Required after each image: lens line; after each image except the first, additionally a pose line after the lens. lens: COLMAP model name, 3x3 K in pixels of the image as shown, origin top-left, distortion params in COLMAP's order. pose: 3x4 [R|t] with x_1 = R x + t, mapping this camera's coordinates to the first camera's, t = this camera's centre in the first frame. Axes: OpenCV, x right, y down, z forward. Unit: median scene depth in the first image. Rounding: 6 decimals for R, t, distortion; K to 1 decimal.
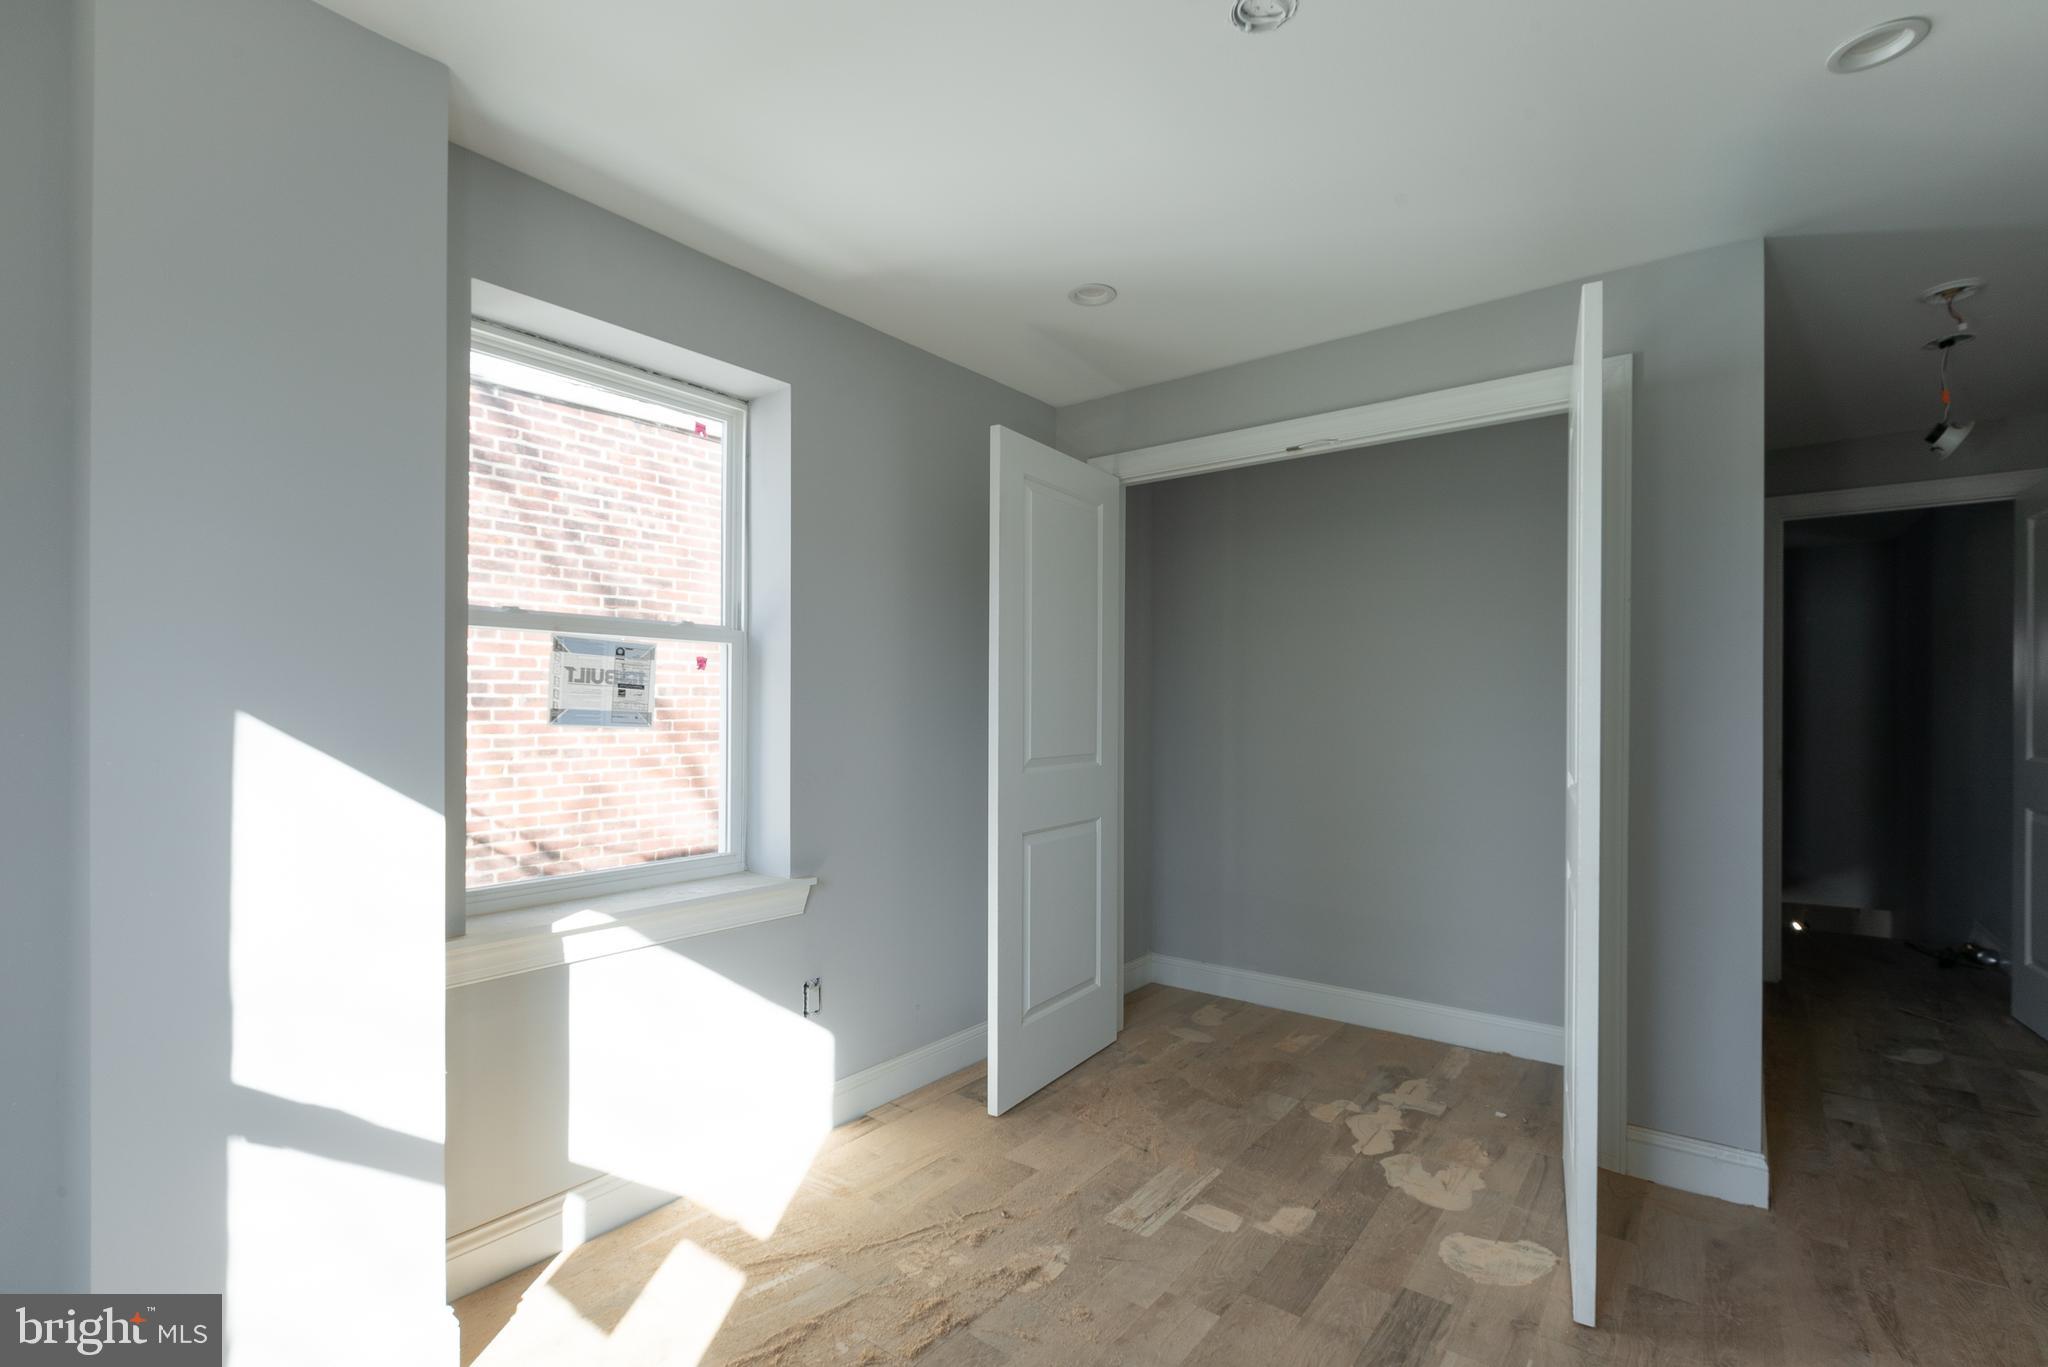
lens RADIAL K [[944.0, 0, 1020.3], [0, 944.0, 697.1], [0, 0, 1]] dist [-0.000768, -0.000093]
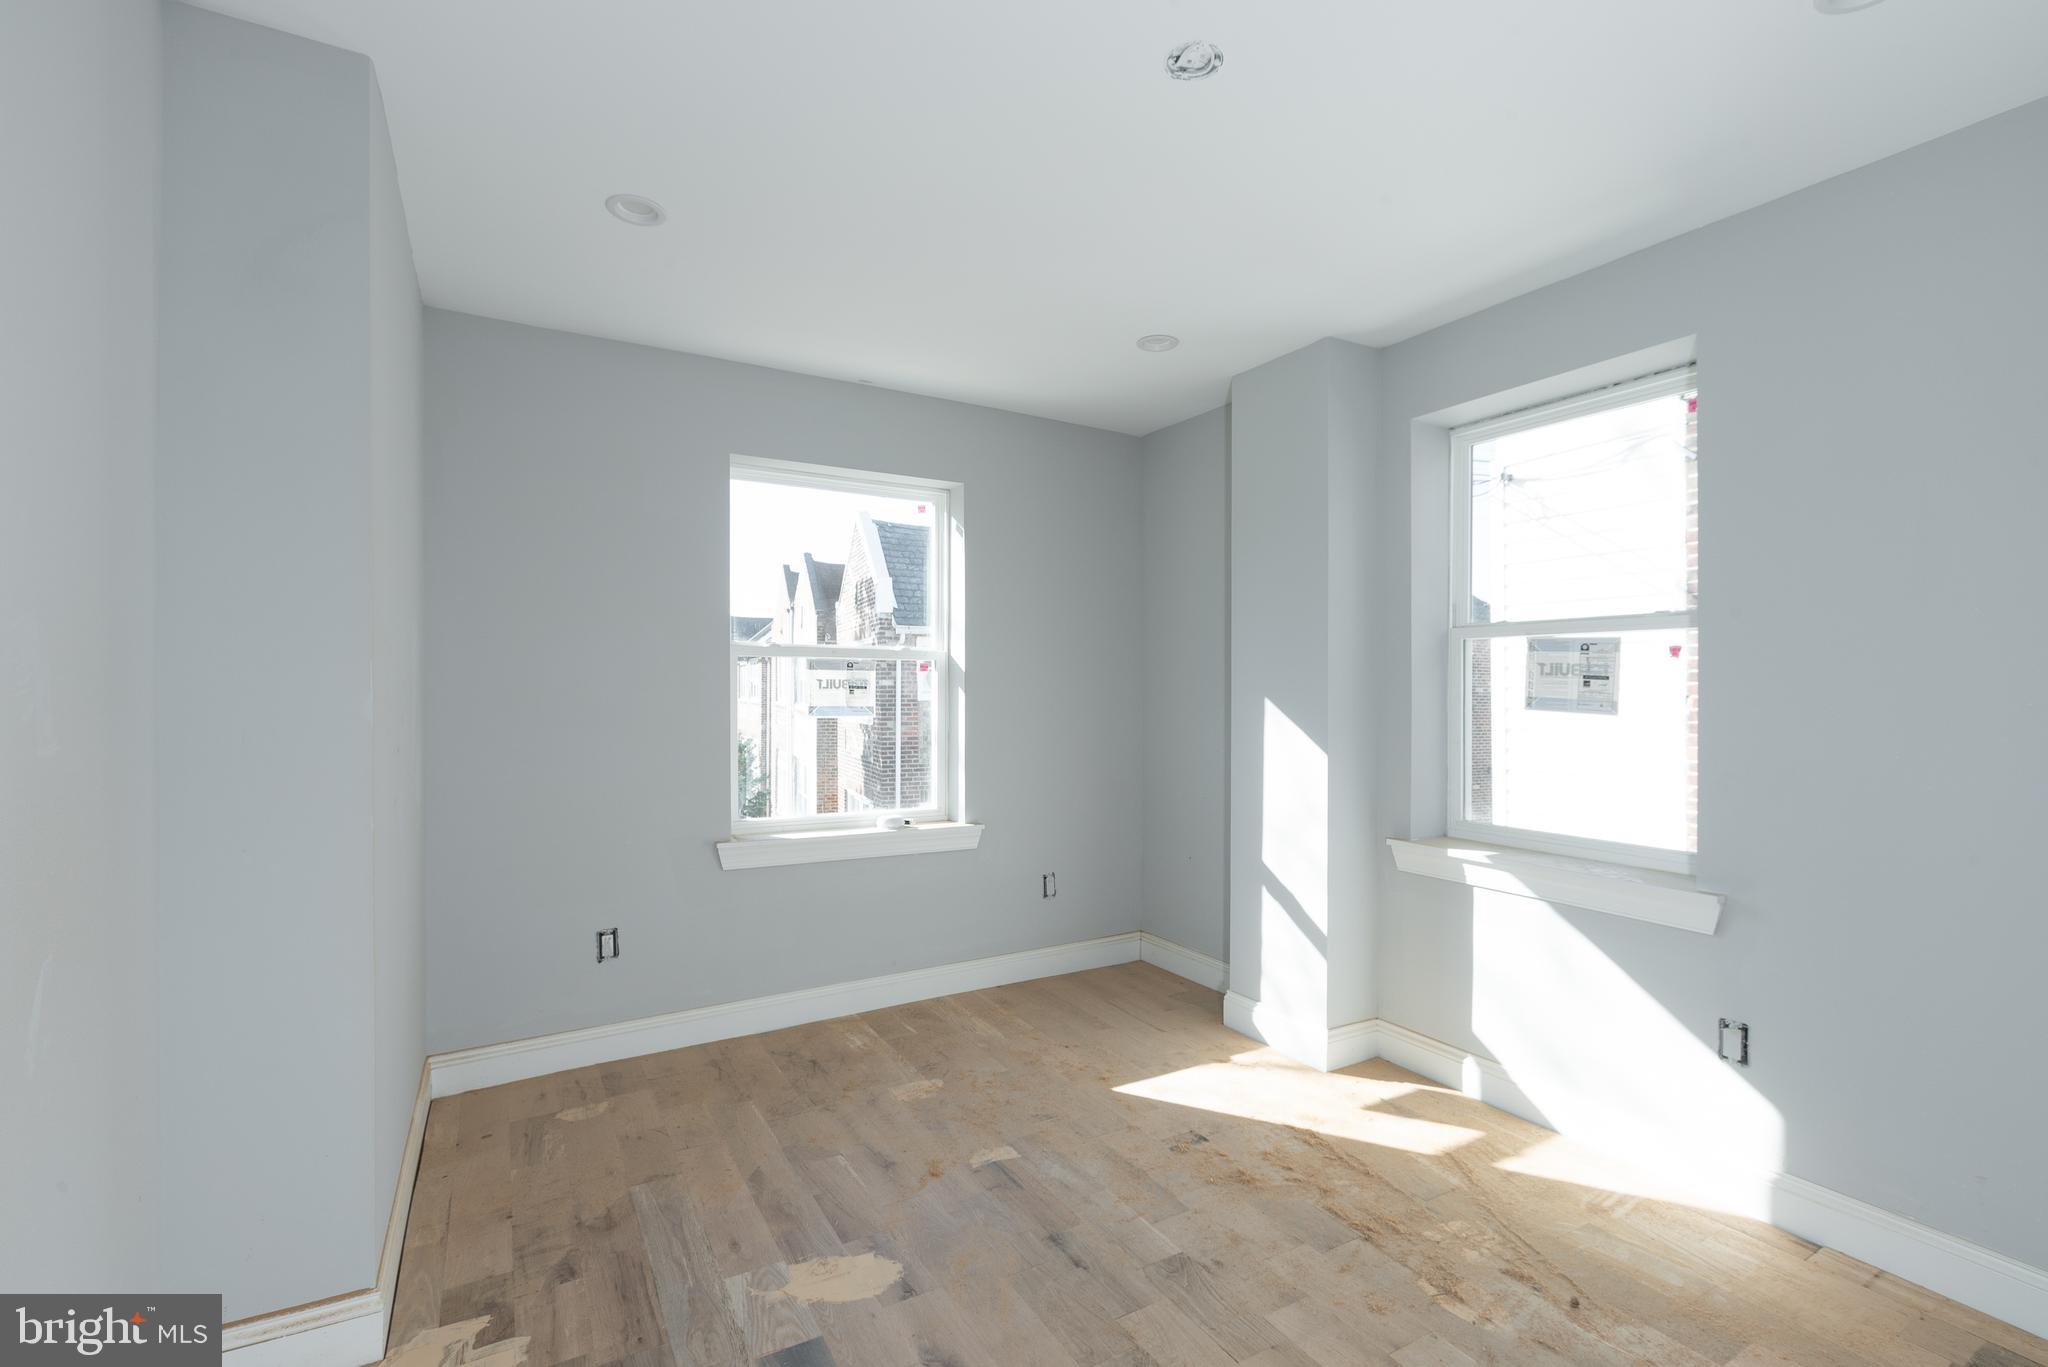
lens RADIAL K [[944.0, 0, 1020.3], [0, 944.0, 697.1], [0, 0, 1]] dist [-0.000768, -0.000093]
pose [[-0.399637, 0.001291, -0.916672, 0.925581], [0.000386, 0.999999, 0.001240, 0.010757], [0.916673, 0.000142, -0.399638, 0.866468]]
